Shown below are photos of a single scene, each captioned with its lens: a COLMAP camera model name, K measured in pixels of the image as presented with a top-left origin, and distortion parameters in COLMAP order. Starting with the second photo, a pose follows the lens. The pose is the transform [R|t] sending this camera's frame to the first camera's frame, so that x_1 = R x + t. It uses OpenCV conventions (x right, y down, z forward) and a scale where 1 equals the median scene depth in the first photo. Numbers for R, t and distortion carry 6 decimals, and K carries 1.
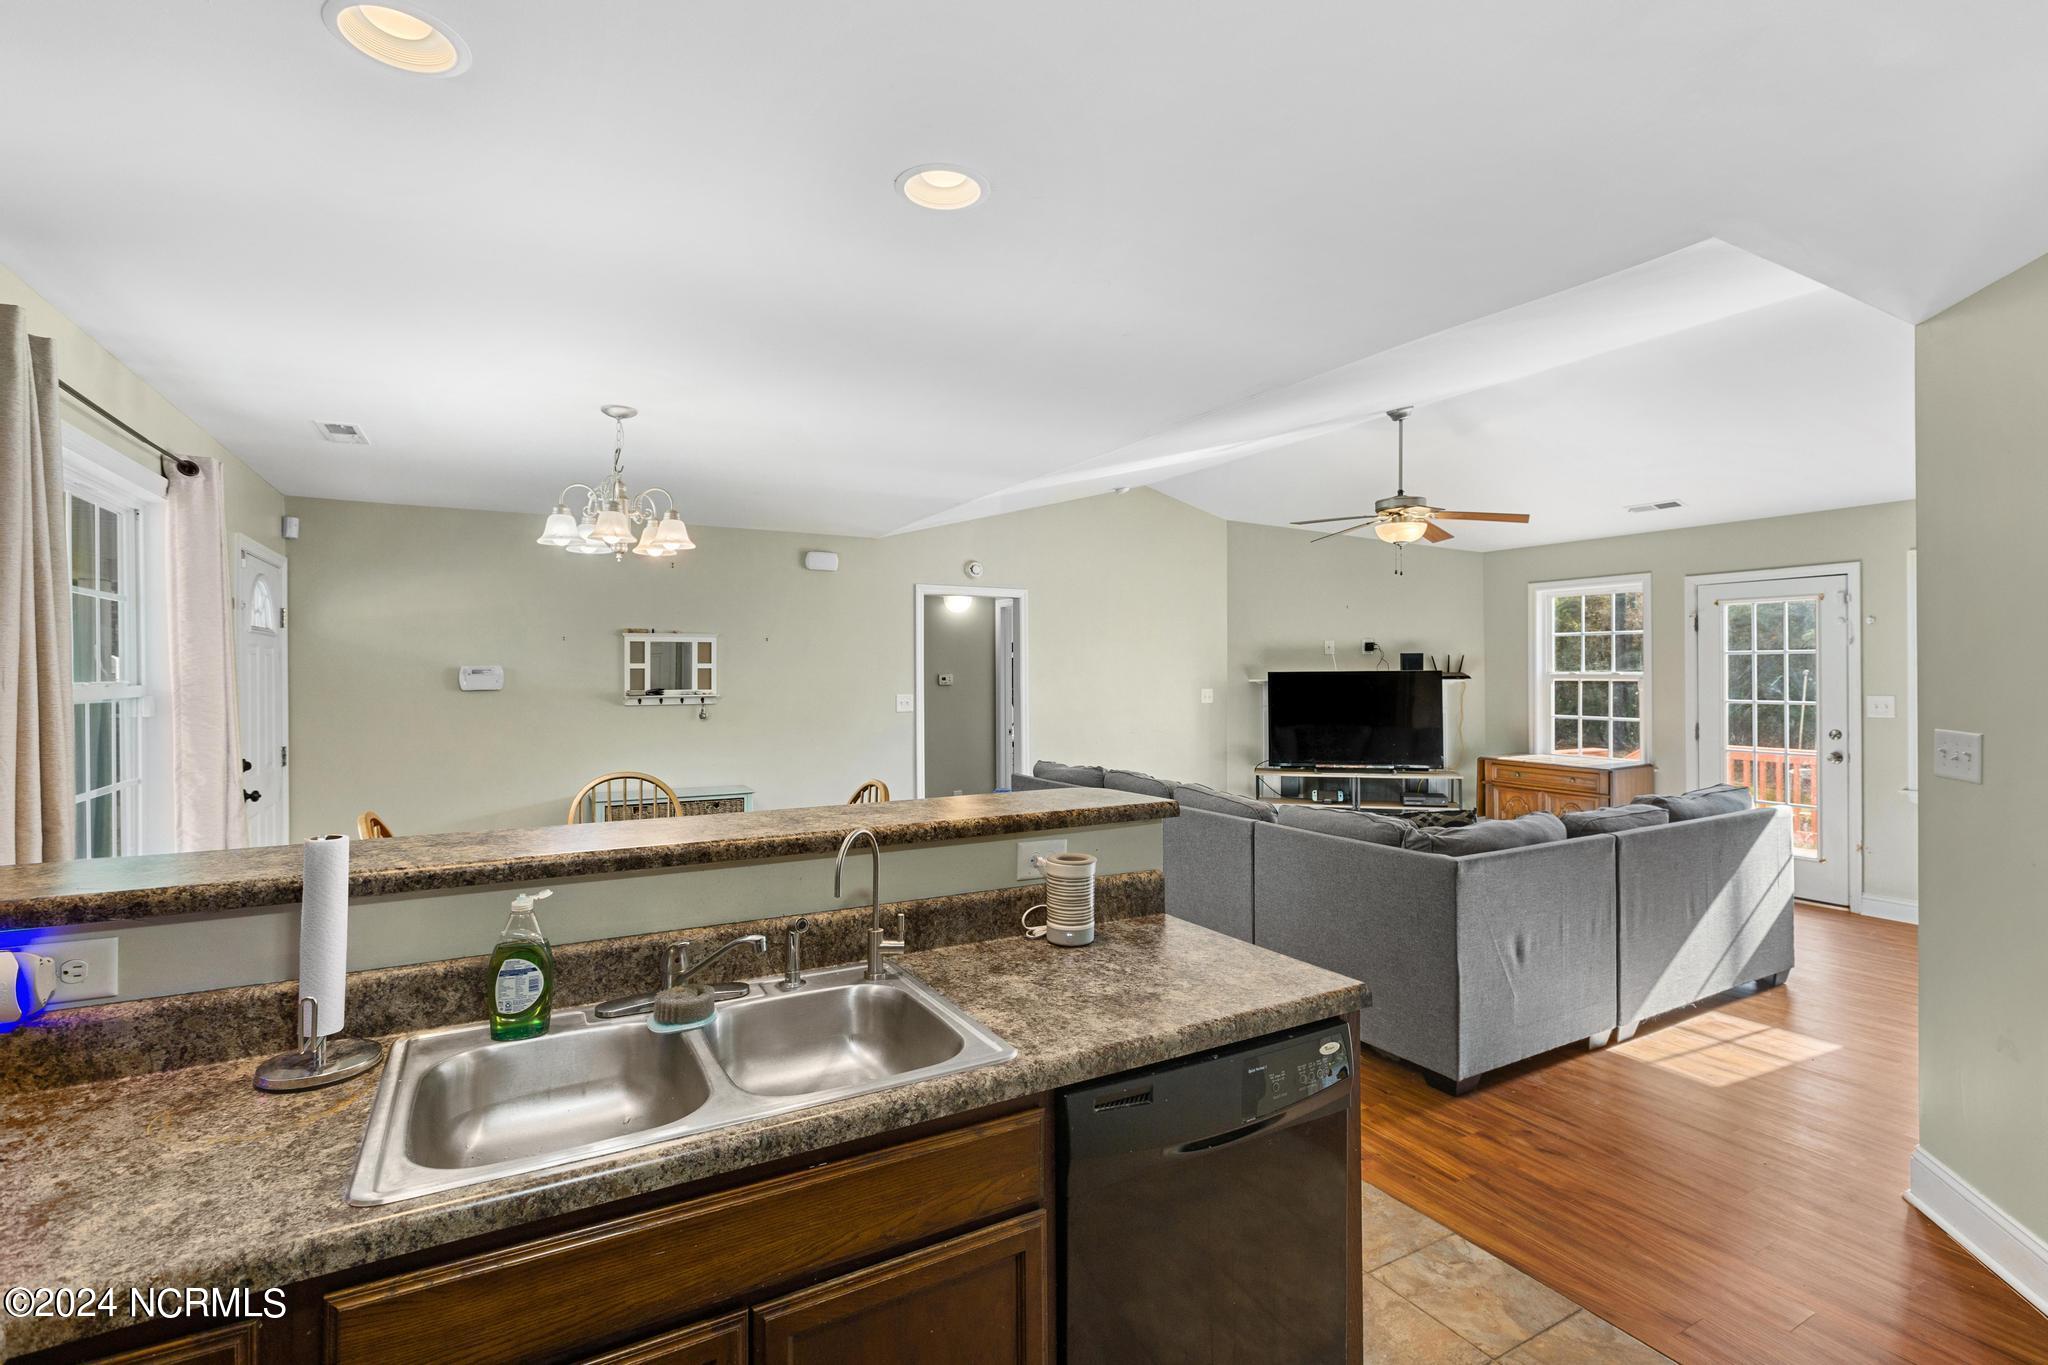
lens RADIAL K [[932.3, 0, 1017.3], [0, 932.3, 672.1], [0, 0, 1]] dist [0.001907, 0.000130]
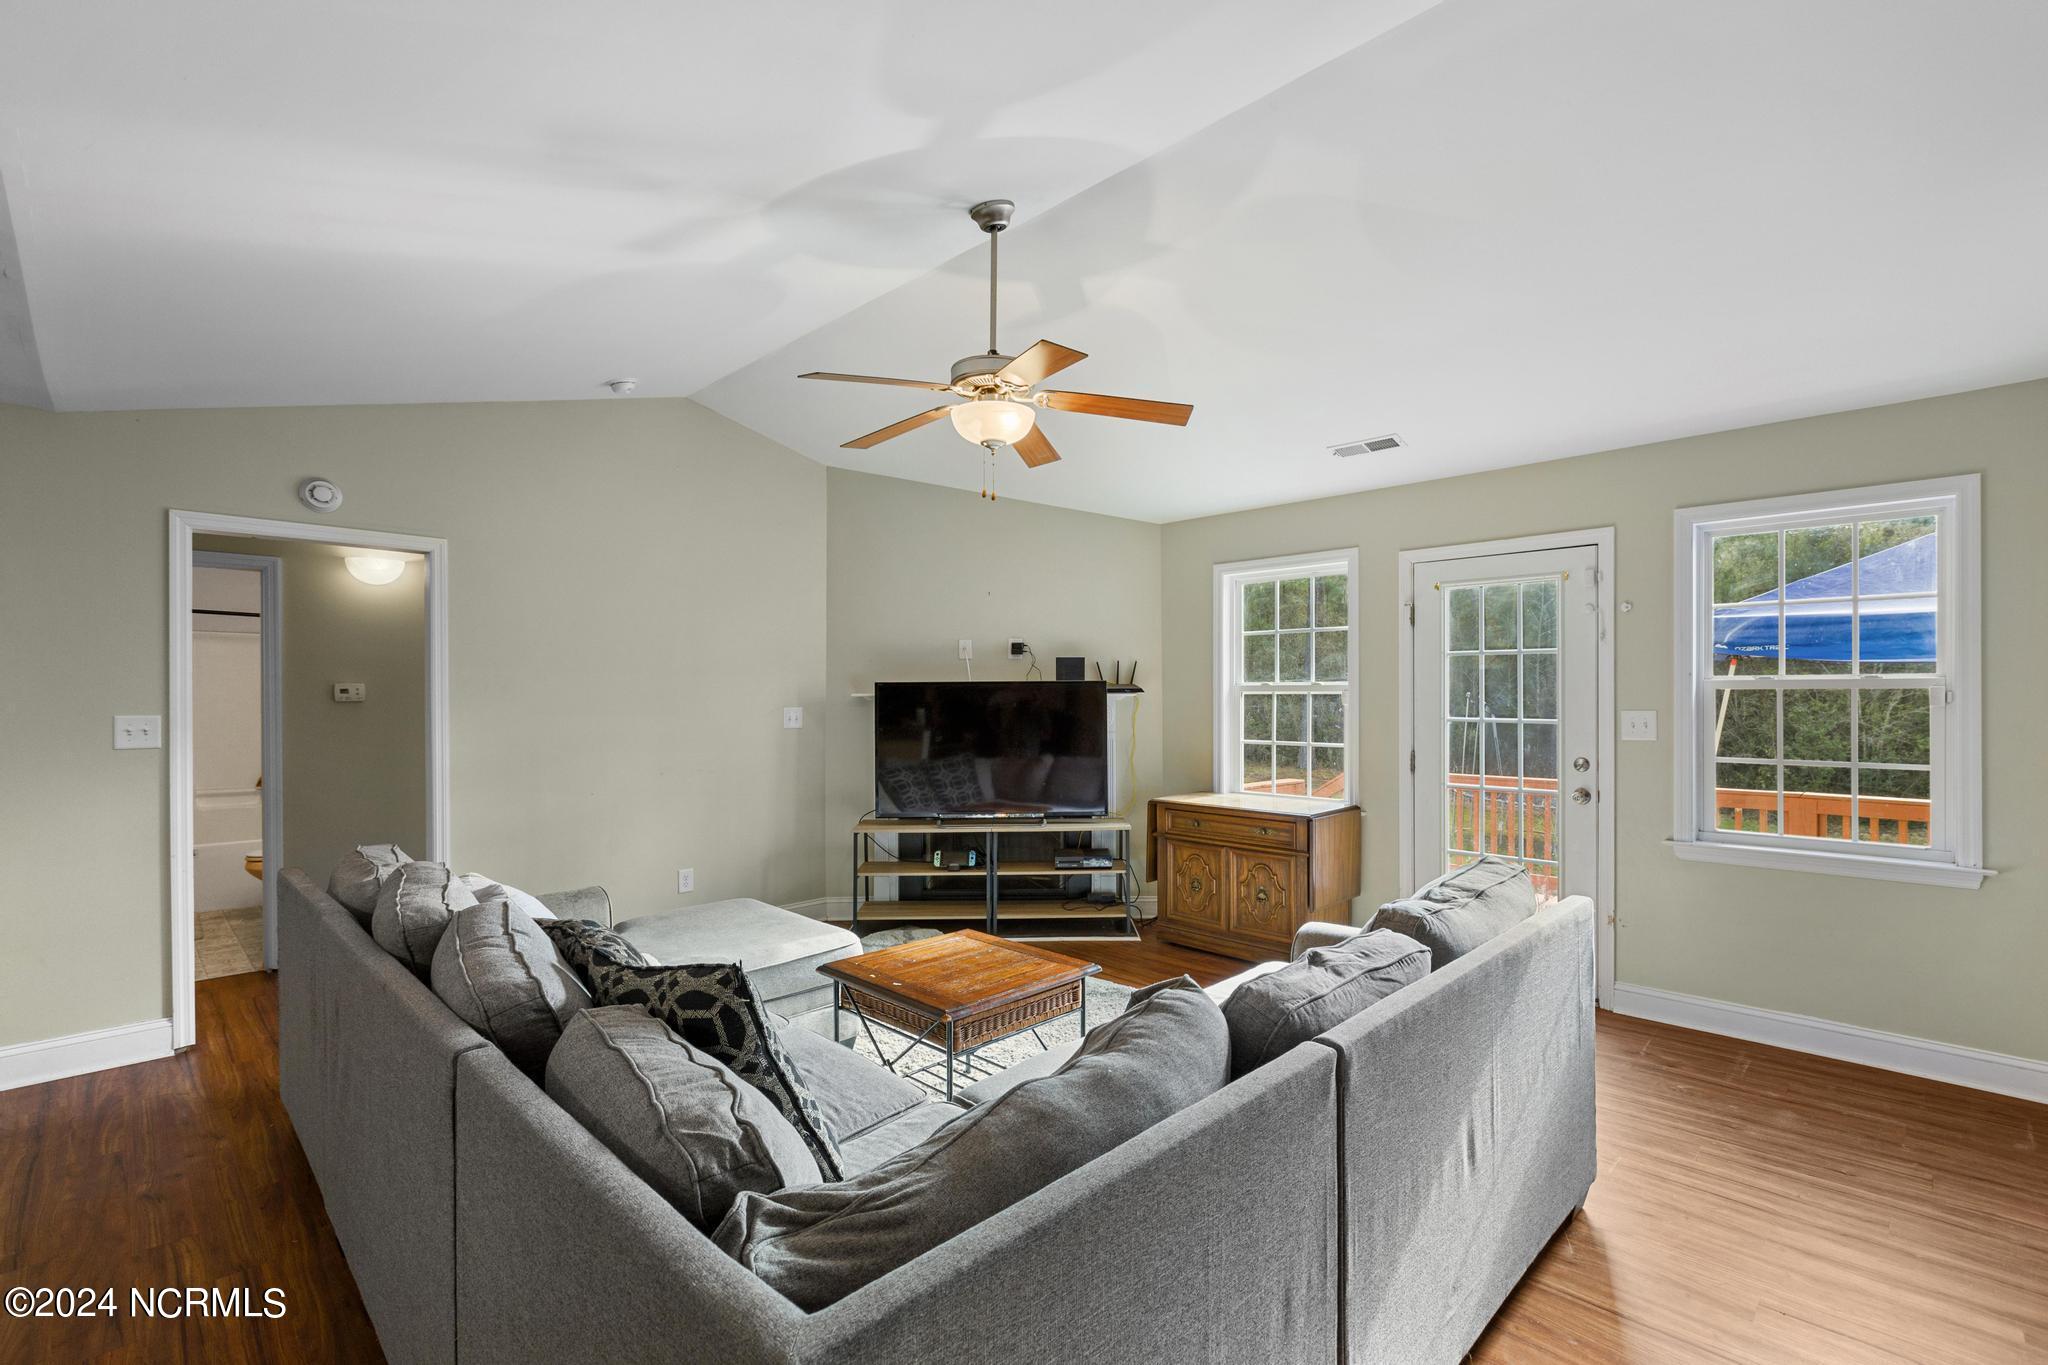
lens RADIAL K [[916.2, 0, 1038.2], [0, 916.2, 702.9], [0, 0, 1]] dist [0.002701, 0.000338]
pose [[0.959275, -0.000810, 0.282472, 0.229142], [-0.001059, 0.999979, 0.006462, 0.012676], [-0.282472, -0.006498, 0.959254, 0.372363]]
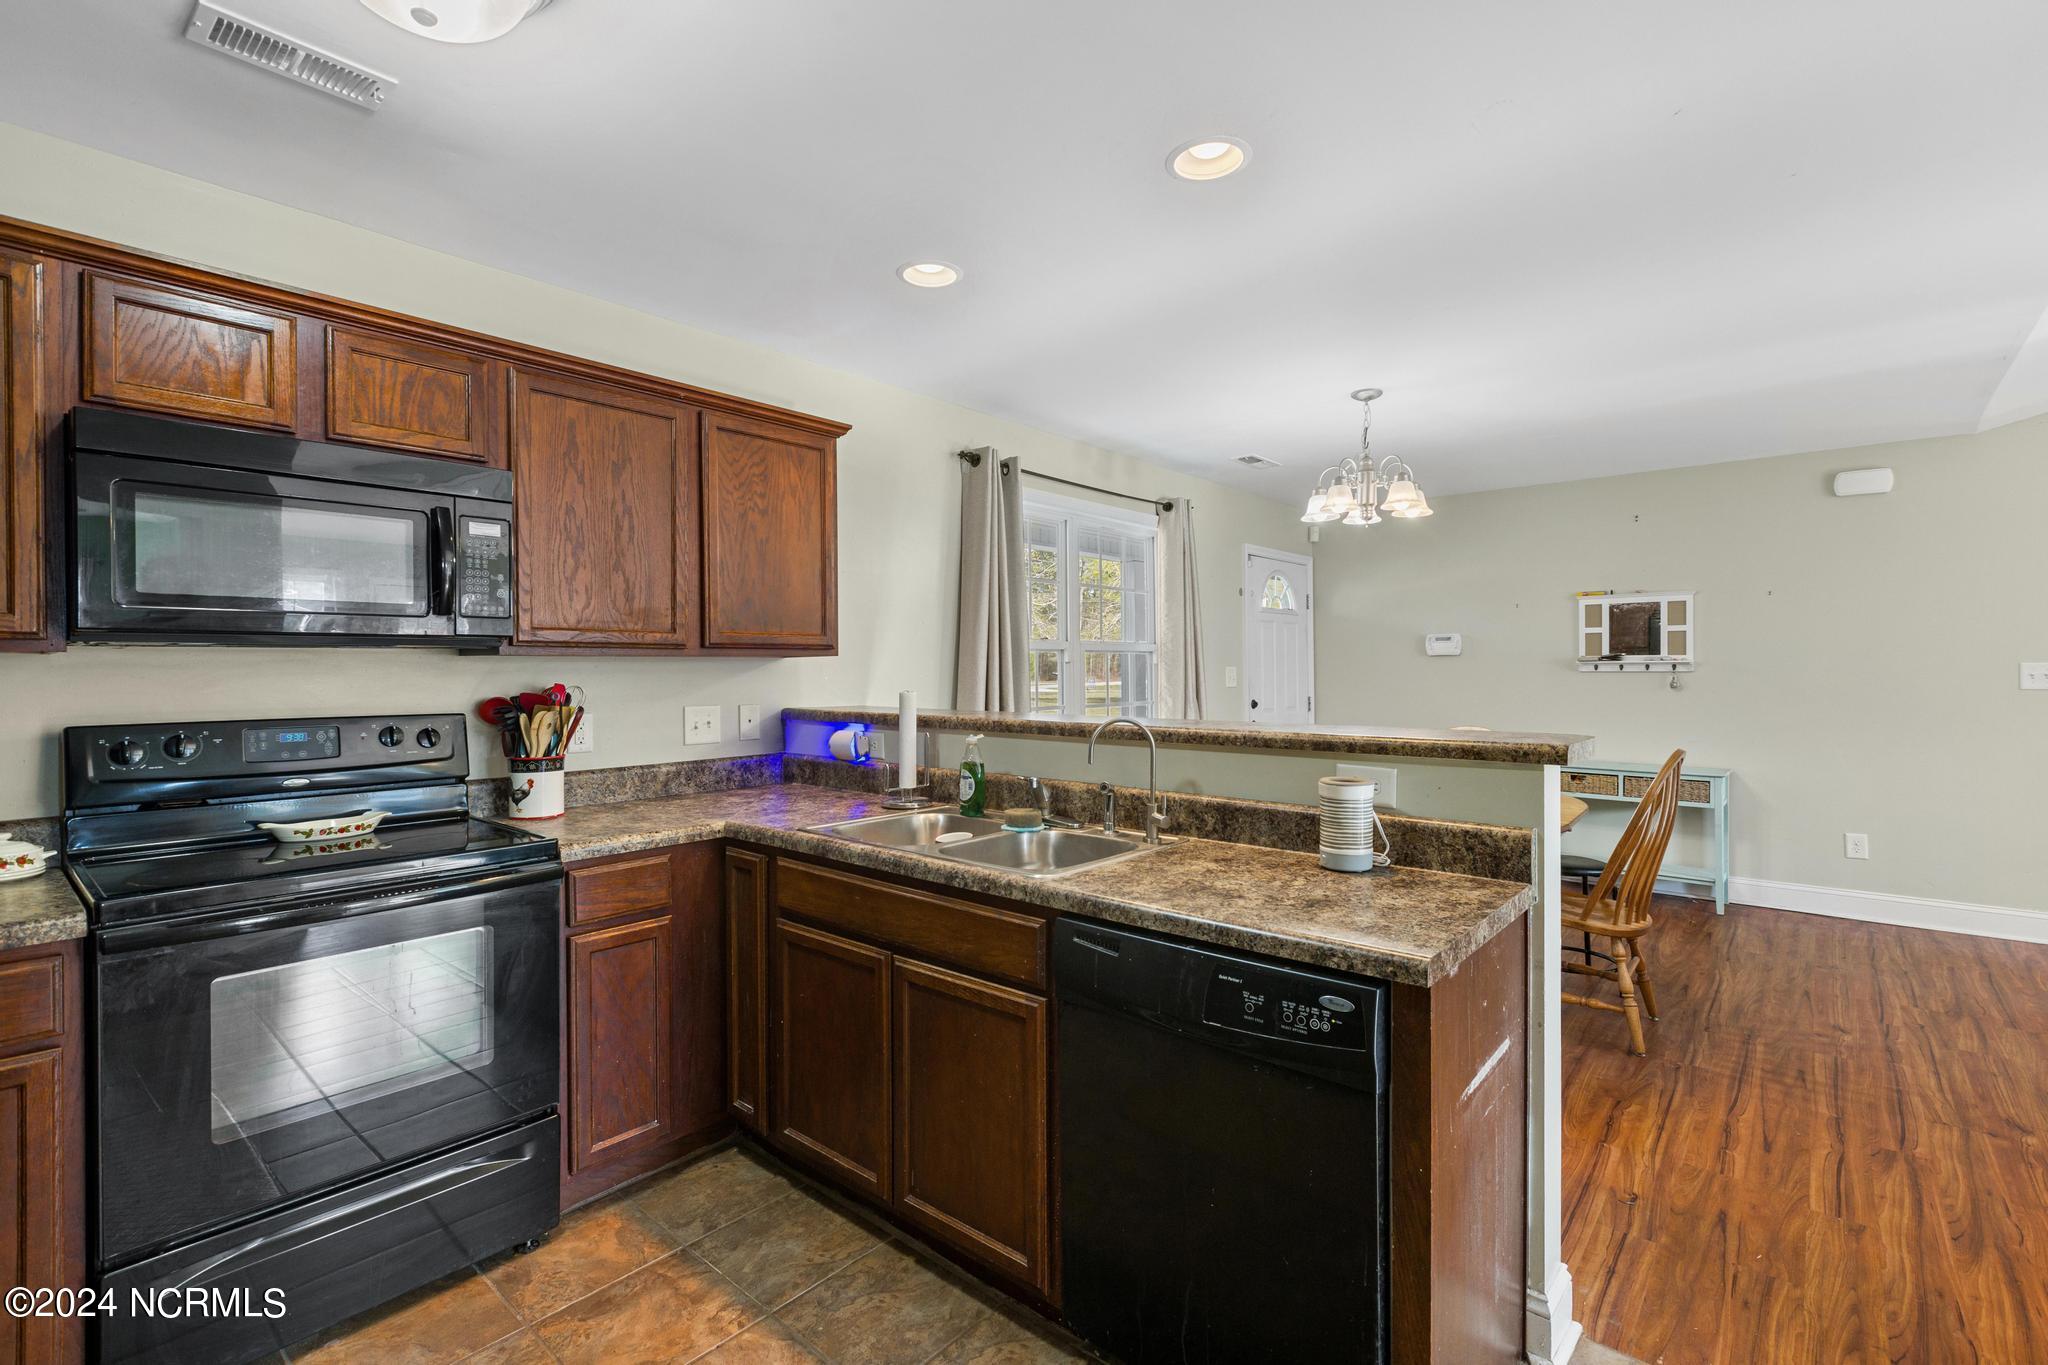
lens RADIAL K [[926.8, 0, 1024.0], [0, 926.8, 682.5], [0, 0, 1]] dist [-0.001598, -0.000134]
pose [[0.341114, 0.015825, -0.939889, 0.252805], [0.002907, 0.999836, 0.017889, 0.024984], [0.940017, -0.008834, 0.341012, 0.113767]]
